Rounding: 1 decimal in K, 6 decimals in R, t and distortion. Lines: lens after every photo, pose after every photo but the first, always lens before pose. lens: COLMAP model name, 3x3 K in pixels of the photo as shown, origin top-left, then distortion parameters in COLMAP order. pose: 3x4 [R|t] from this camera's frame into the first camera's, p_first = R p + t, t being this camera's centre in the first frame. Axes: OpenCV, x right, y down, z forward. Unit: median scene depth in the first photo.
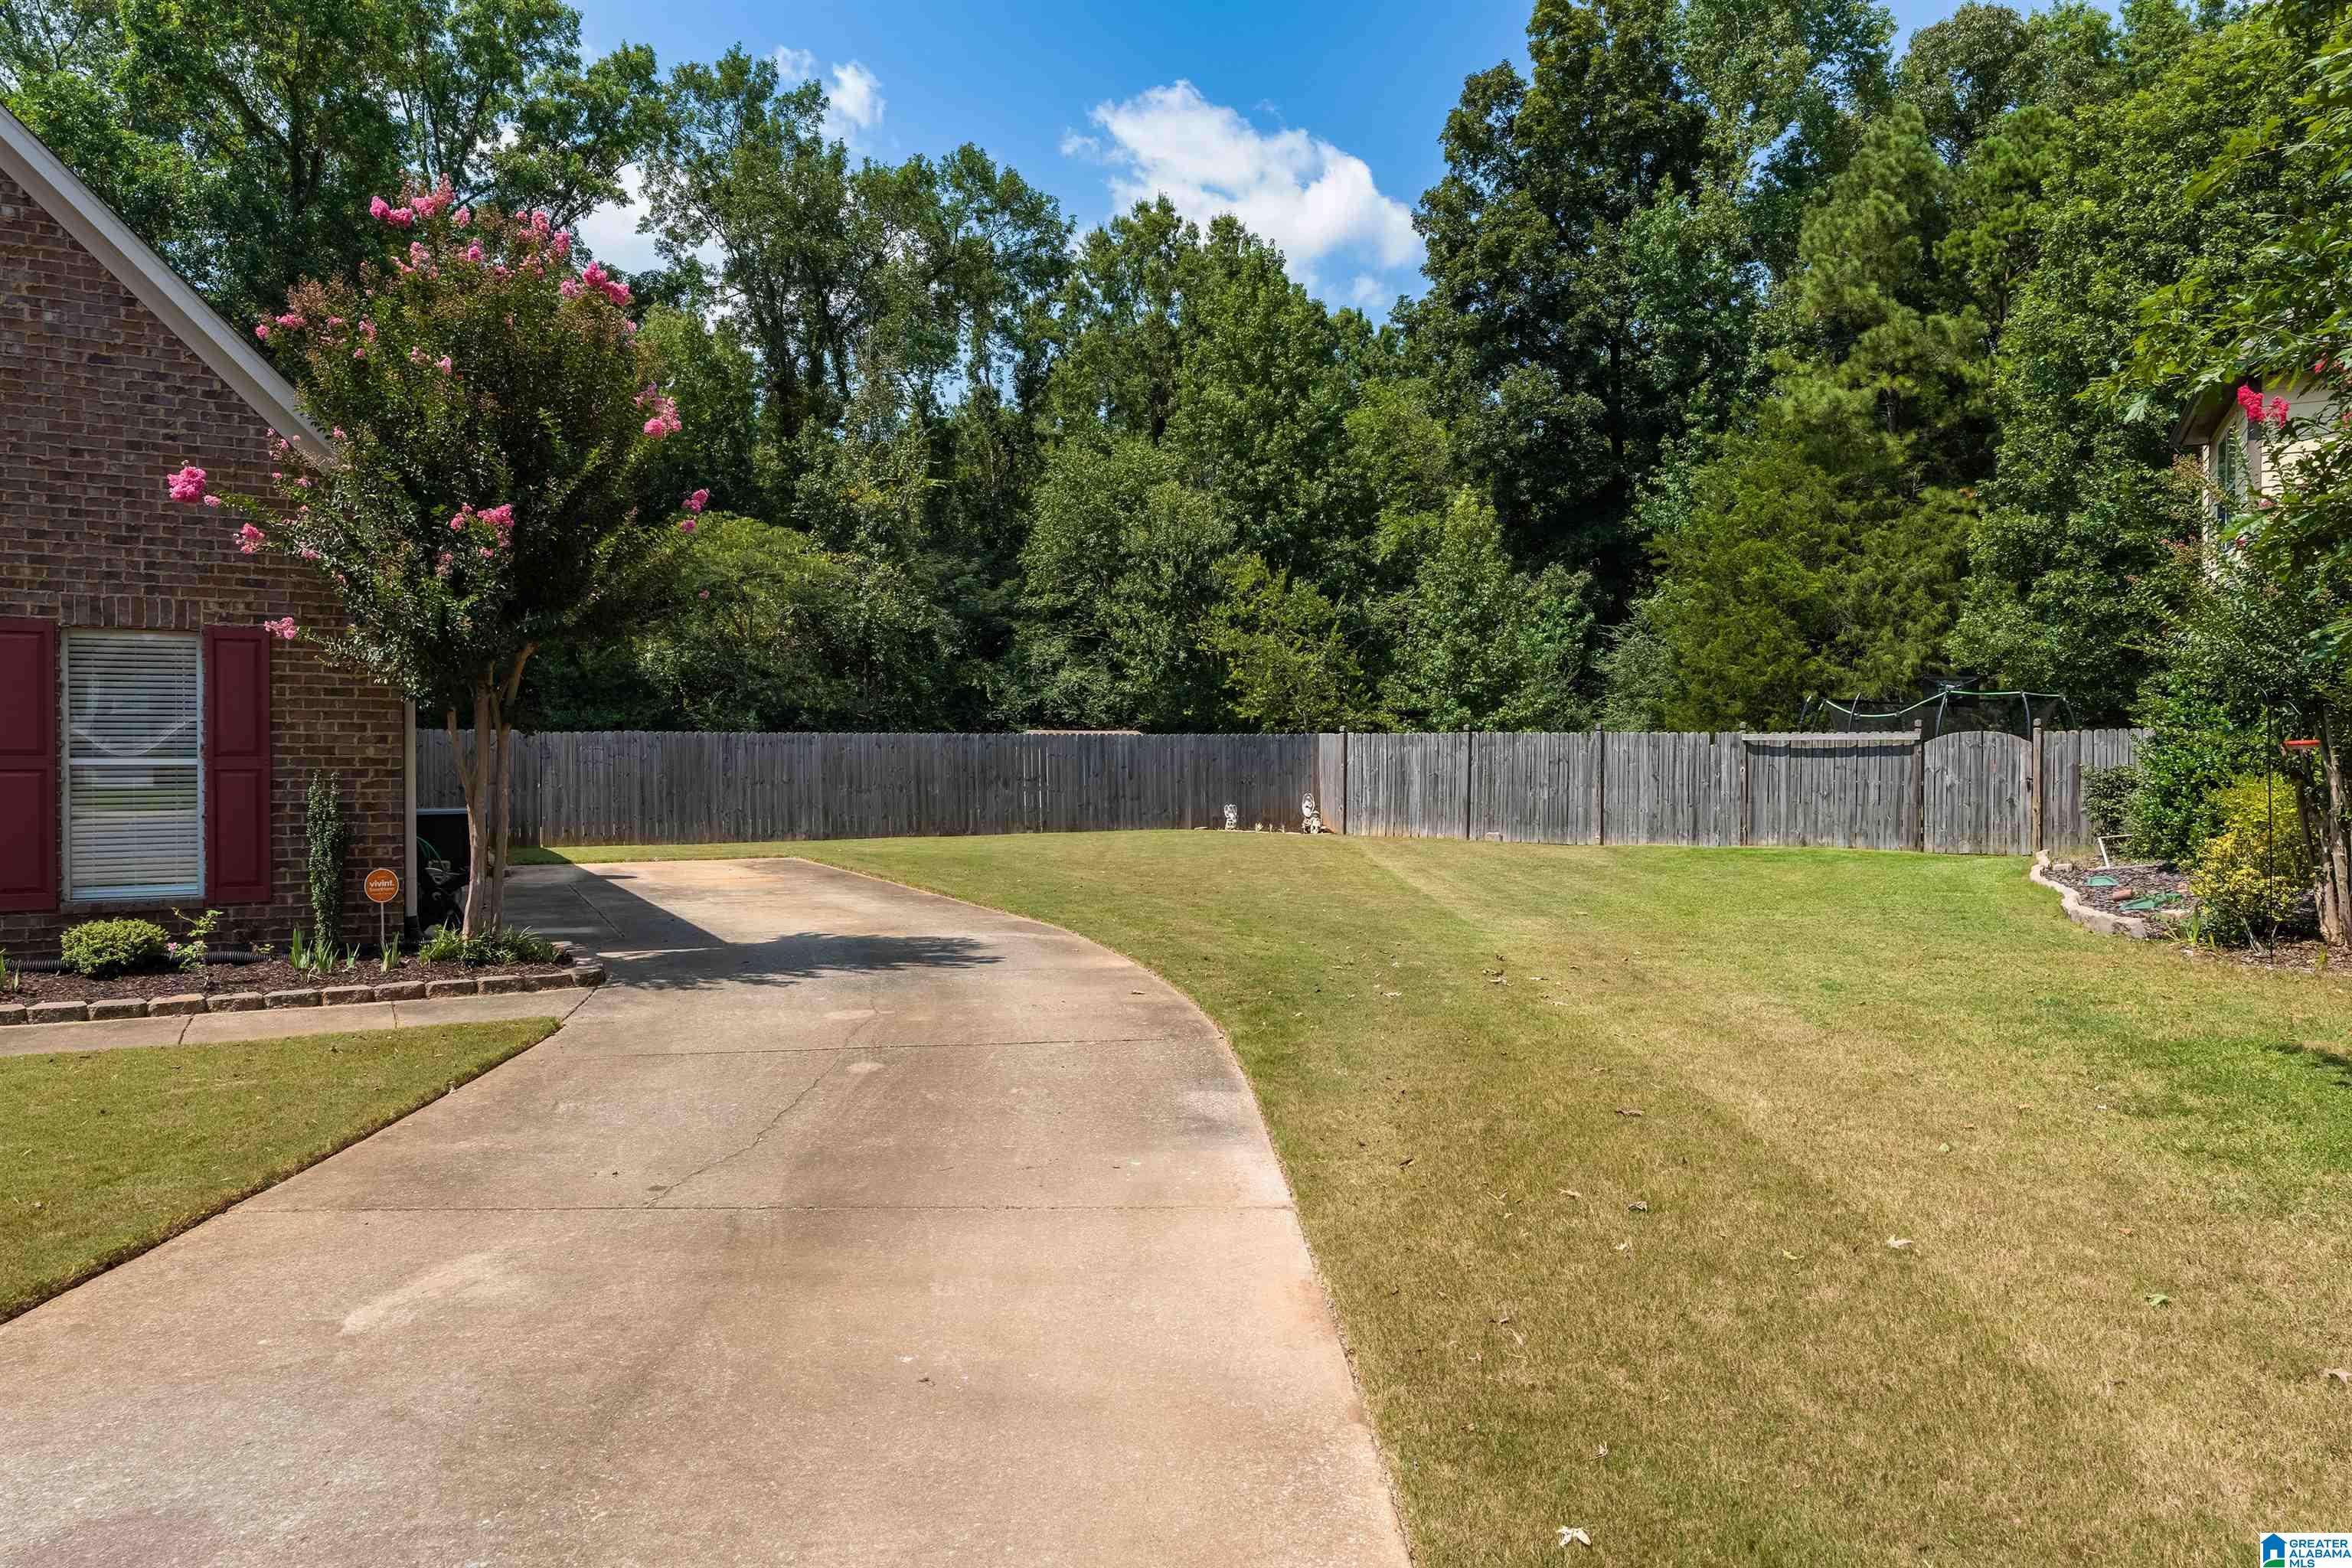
lens RADIAL K [[1529.4, 0, 1167.7], [0, 1529.4, 764.6], [0, 0, 1]] dist [-0.002904, 0.008850]
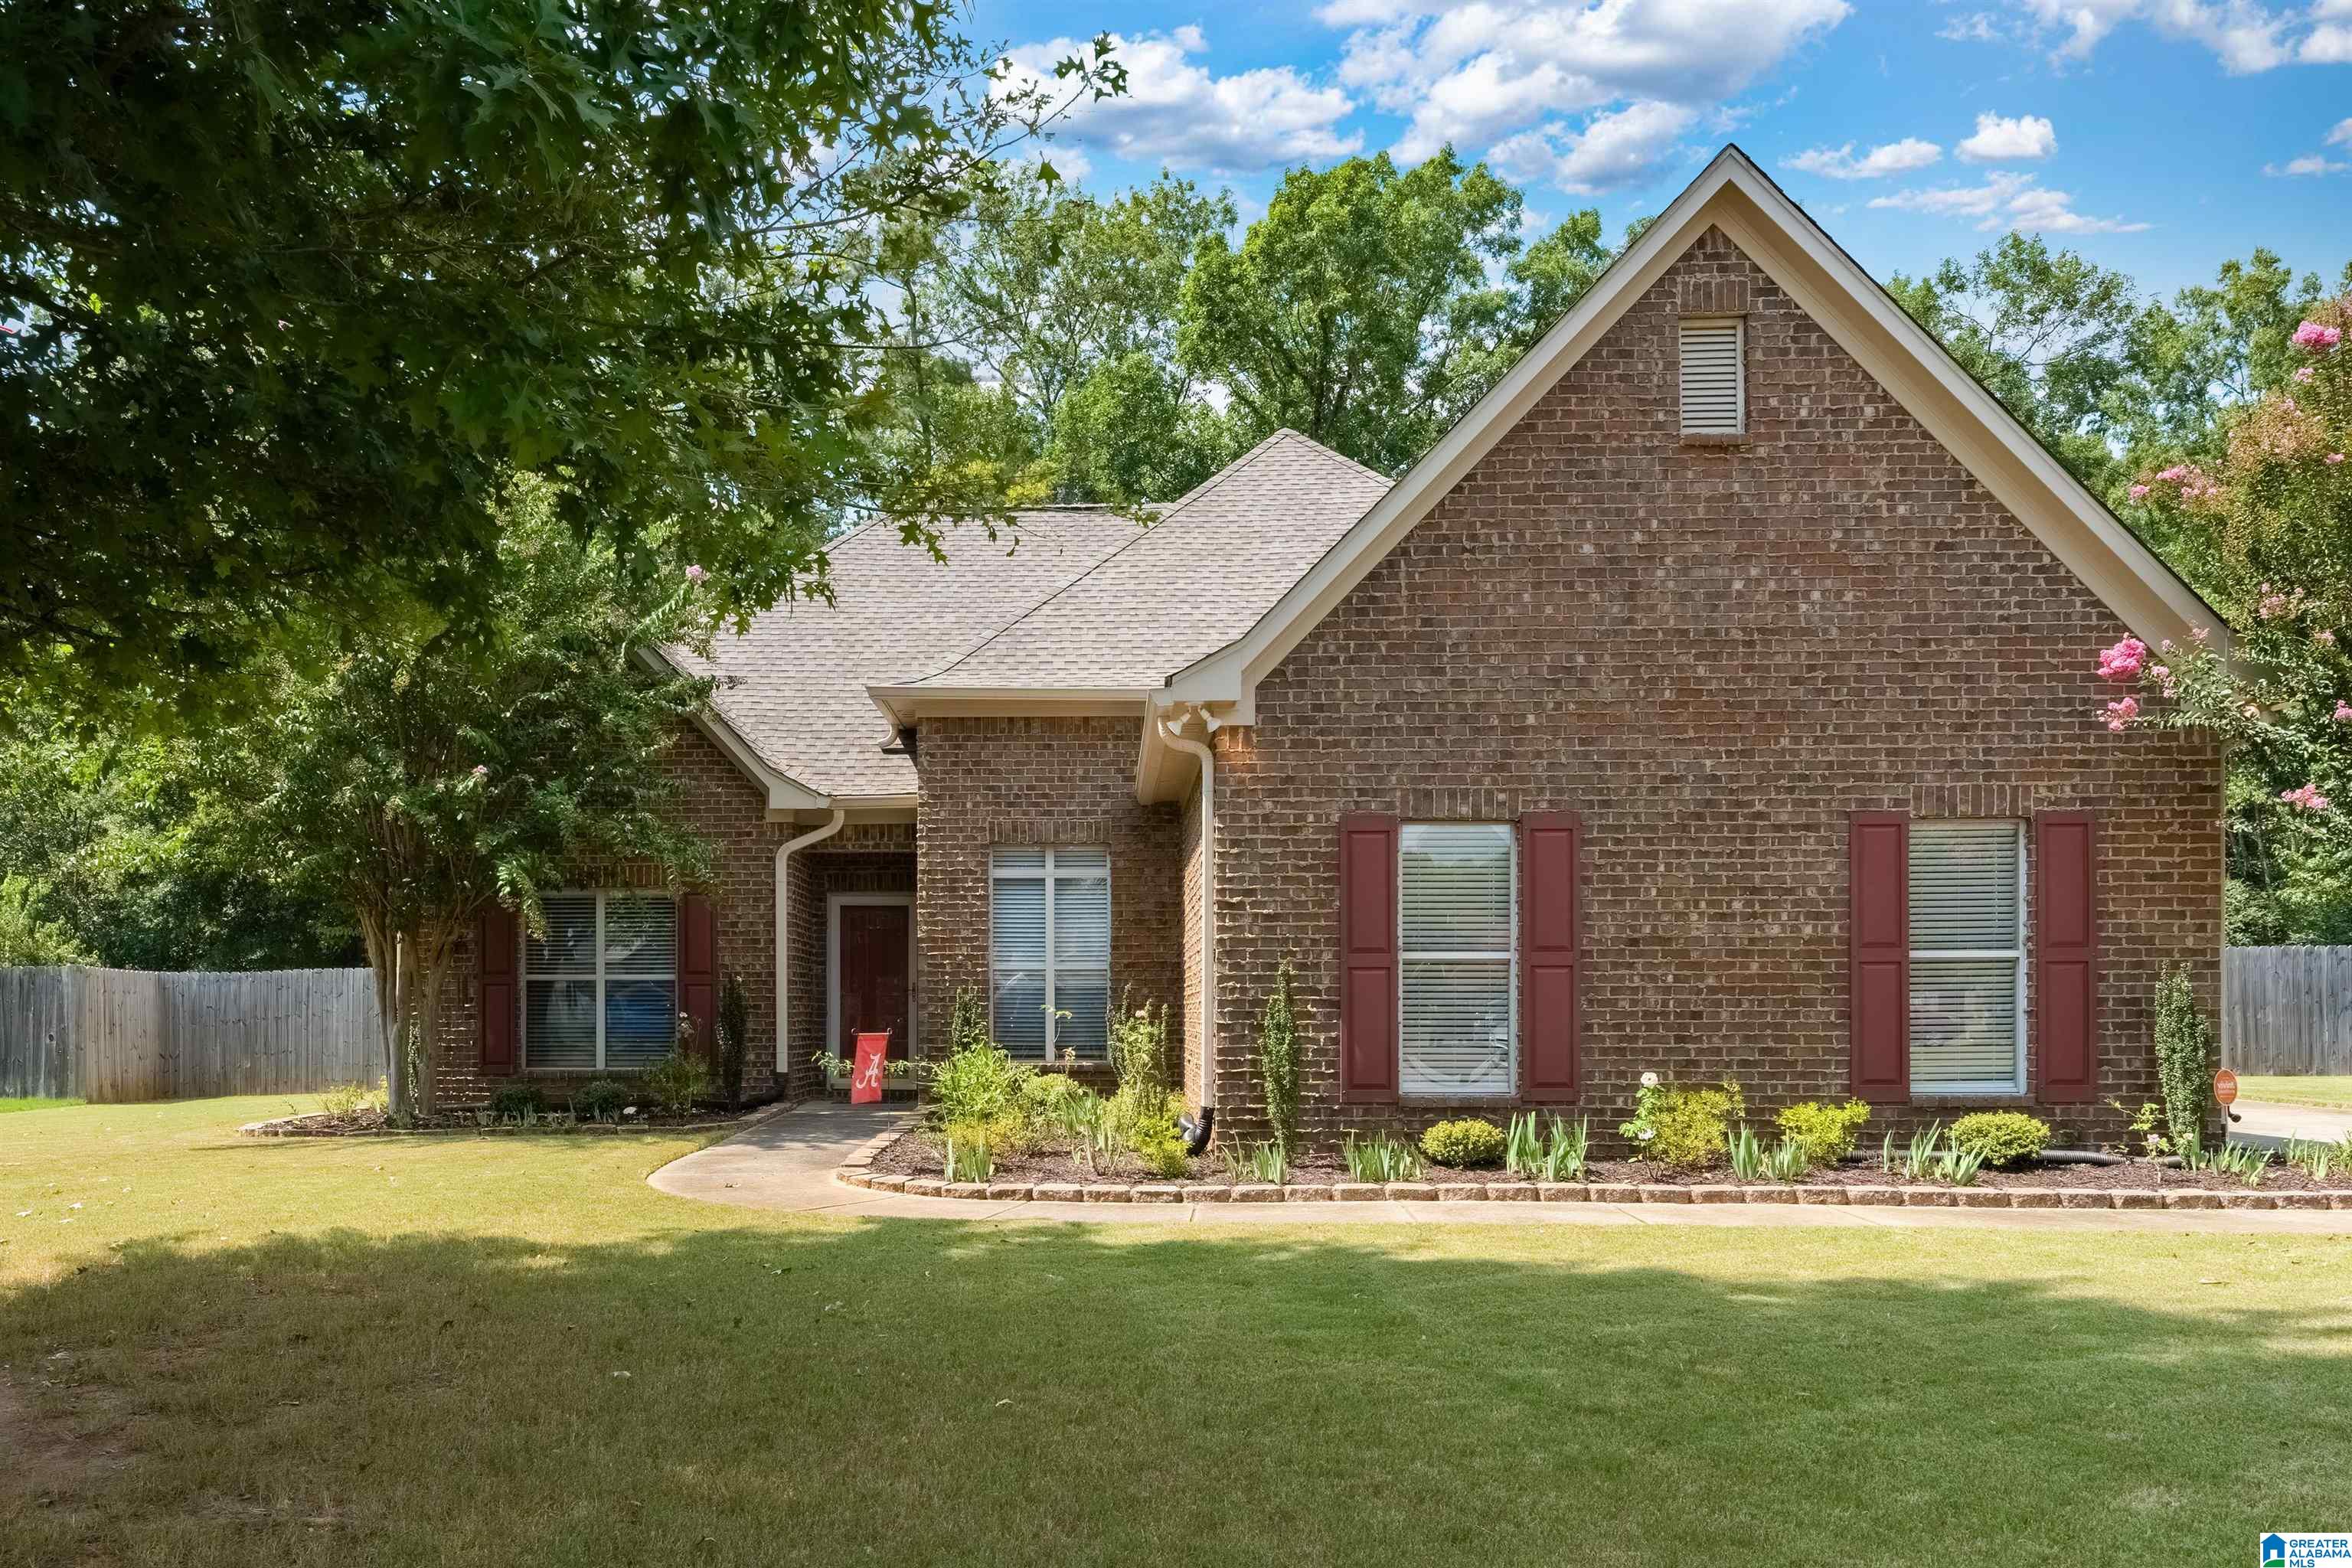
lens RADIAL K [[1647.0, 0, 1164.4], [0, 1647.0, 979.0], [0, 0, 1]] dist [0.003485, -0.007075]
pose [[0.867821, -0.001673, -0.496874, -0.582329], [0.003982, 0.999986, 0.003589, 0.008618], [0.496861, -0.005093, 0.867815, -0.168362]]
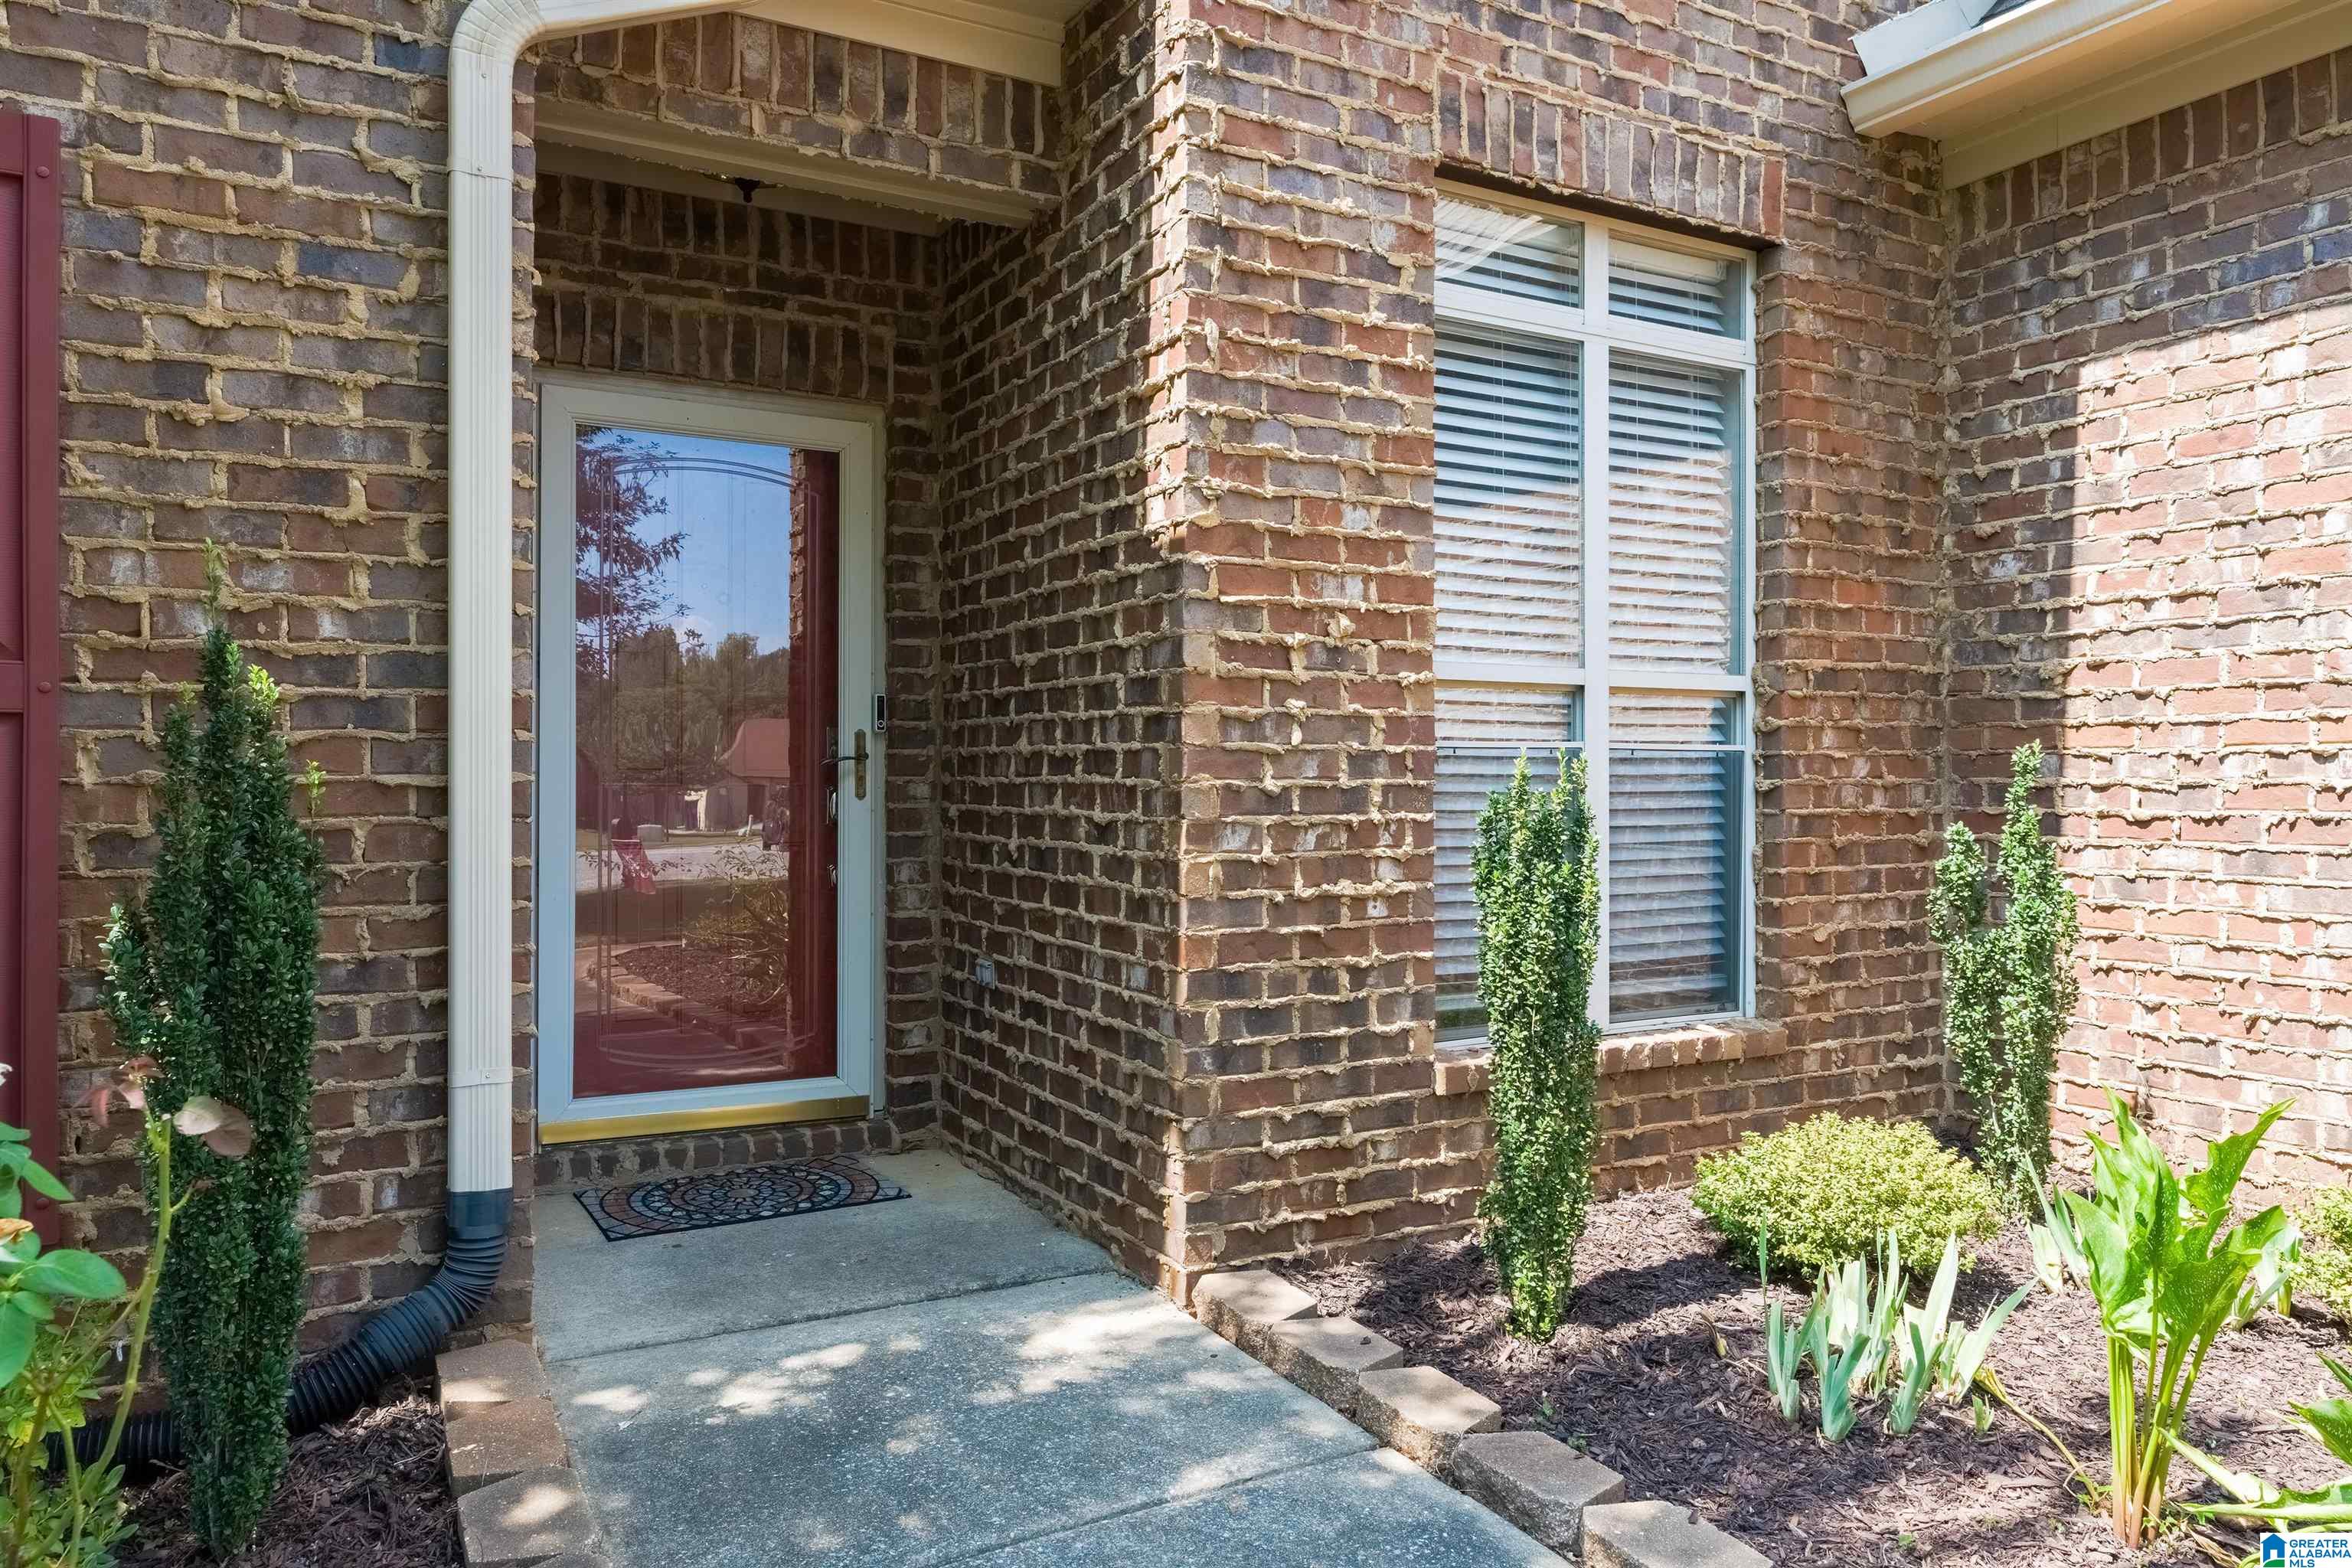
lens RADIAL K [[1590.2, 0, 1193.0], [0, 1590.2, 792.7], [0, 0, 1]] dist [-0.001126, 0.002244]
pose [[0.999681, 0.000317, -0.025262, -1.284610], [-0.000225, 0.999993, 0.003644, 0.023917], [0.025263, -0.003637, 0.999674, 0.487583]]
